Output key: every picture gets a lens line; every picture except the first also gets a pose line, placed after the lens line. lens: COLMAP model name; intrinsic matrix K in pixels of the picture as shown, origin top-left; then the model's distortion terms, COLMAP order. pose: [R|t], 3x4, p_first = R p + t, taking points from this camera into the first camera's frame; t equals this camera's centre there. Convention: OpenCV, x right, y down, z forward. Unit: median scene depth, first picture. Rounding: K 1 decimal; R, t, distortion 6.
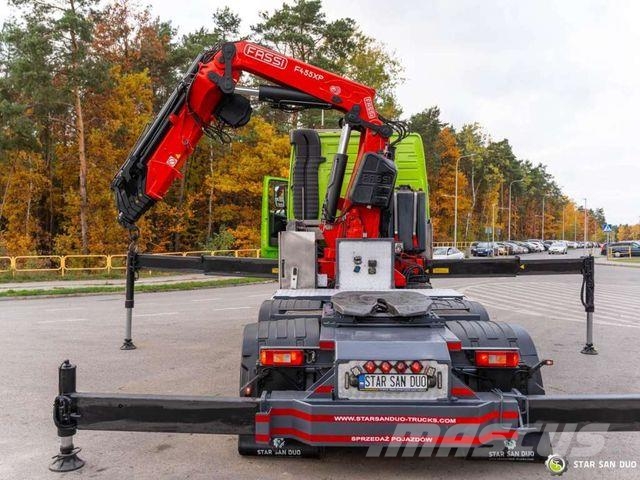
lens RADIAL K [[570.4, 0, 319.6], [0, 570.4, 240.3], [0, 0, 1]] dist [0.010069, -0.002283]
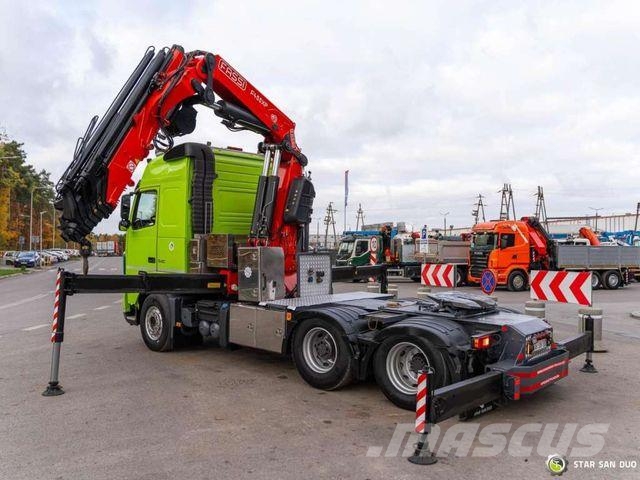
lens RADIAL K [[570.4, 0, 319.4], [0, 570.4, 240.4], [0, 0, 1]] dist [0.010069, -0.002283]
pose [[0.649428, 0.007751, 0.760384, -0.701864], [0.003574, 0.999906, -0.013245, -0.011535], [-0.760415, 0.011320, 0.649339, 0.204455]]
